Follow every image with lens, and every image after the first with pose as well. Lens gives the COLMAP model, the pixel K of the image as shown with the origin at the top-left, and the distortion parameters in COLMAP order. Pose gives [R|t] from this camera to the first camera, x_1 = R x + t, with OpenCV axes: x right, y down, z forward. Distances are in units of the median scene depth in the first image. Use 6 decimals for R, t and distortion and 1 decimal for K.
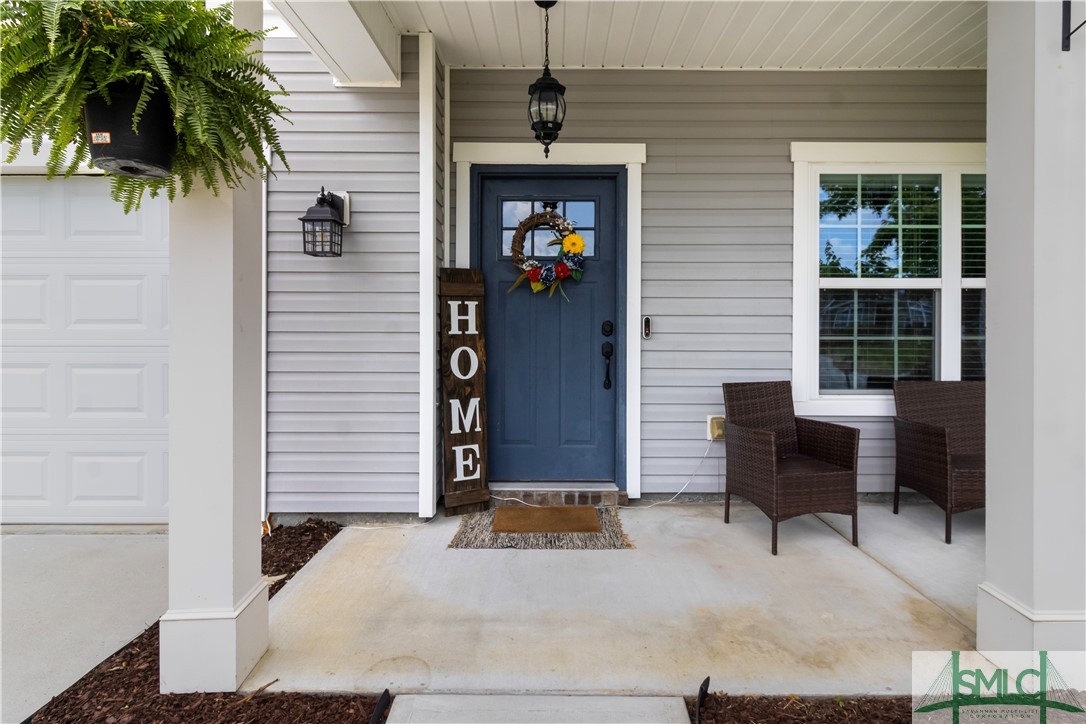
lens RADIAL K [[551.4, 0, 549.1], [0, 551.4, 326.1], [0, 0, 1]] dist [0.002321, -0.000112]
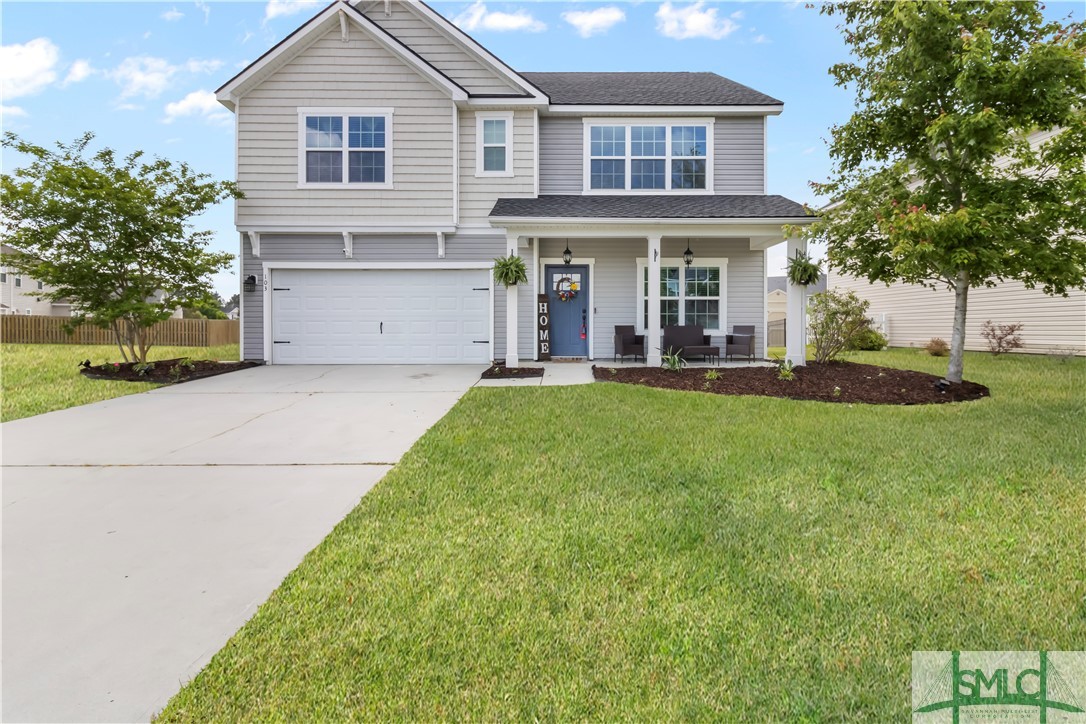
lens RADIAL K [[549.7, 0, 553.5], [0, 549.7, 323.6], [0, 0, 1]] dist [0.002634, 0.000018]
pose [[0.999973, -0.001768, 0.007084, -0.113780], [0.001823, 0.999968, -0.007735, 0.112590], [-0.007071, 0.007748, 0.999945, -2.514891]]
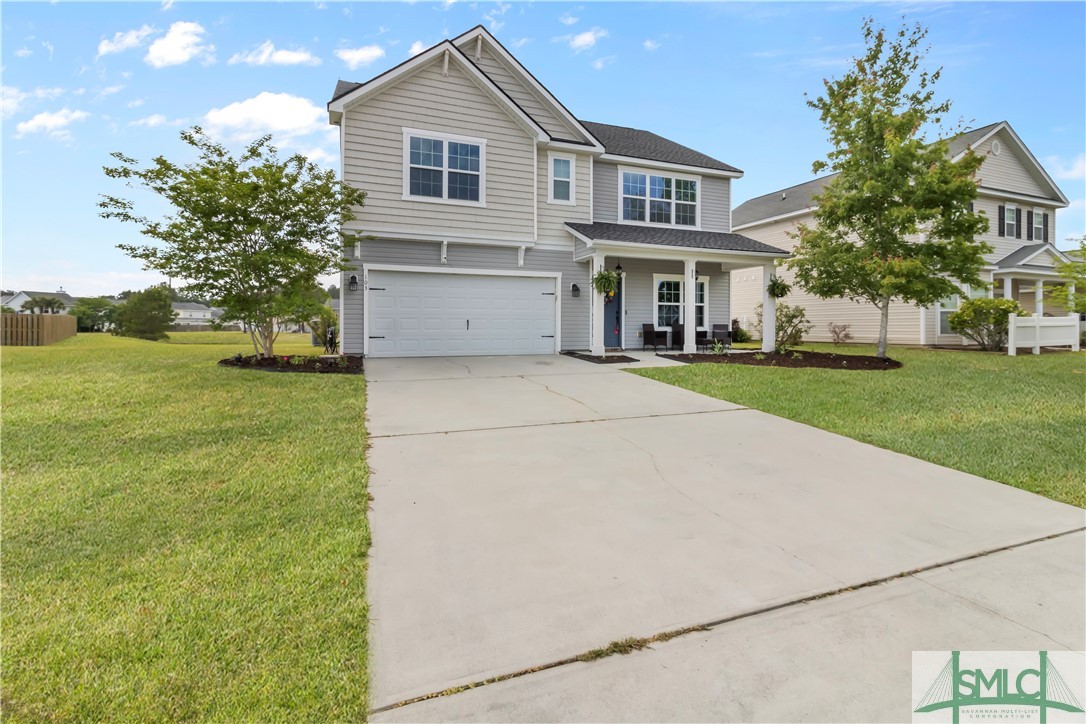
lens RADIAL K [[504.9, 0, 552.8], [0, 504.9, 325.9], [0, 0, 1]] dist [0.005336, 0.000165]
pose [[0.932566, 0.003249, 0.360984, -1.934140], [-0.000490, 0.999970, -0.007736, 0.148104], [-0.360998, 0.007038, 0.932540, -2.737688]]
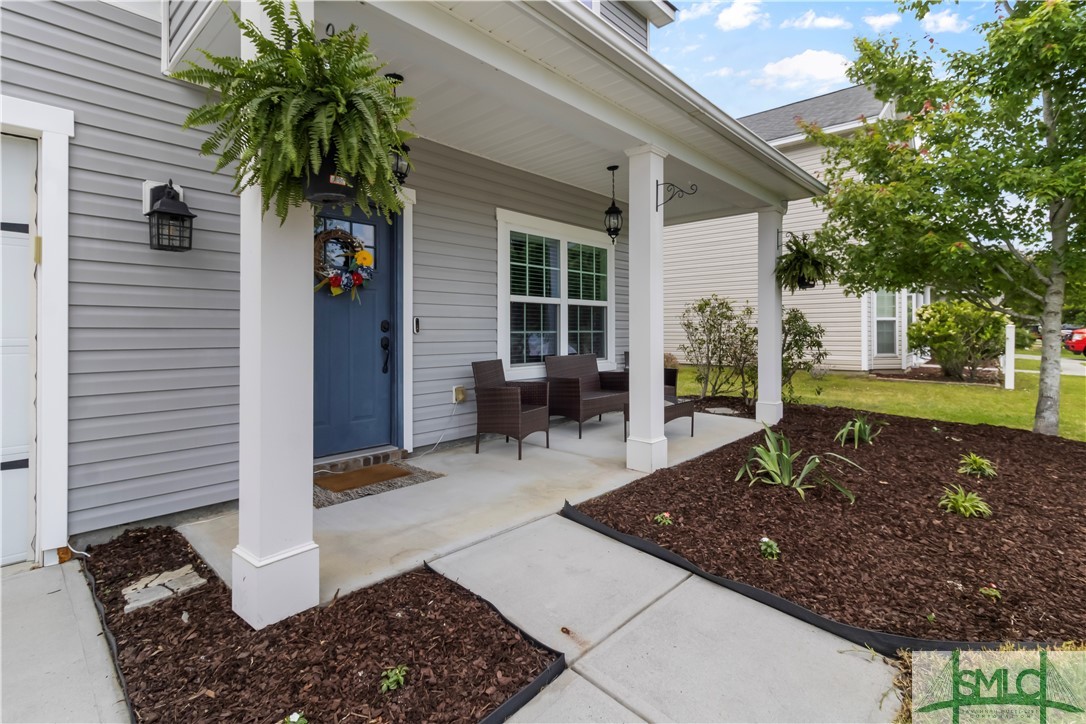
lens RADIAL K [[514.9, 0, 548.1], [0, 514.9, 329.0], [0, 0, 1]] dist [0.015372, 0.000220]
pose [[0.679523, -0.001321, 0.733653, -0.542299], [0.004496, 0.999987, -0.002364, 0.015913], [-0.733640, 0.004905, 0.679520, -0.102756]]
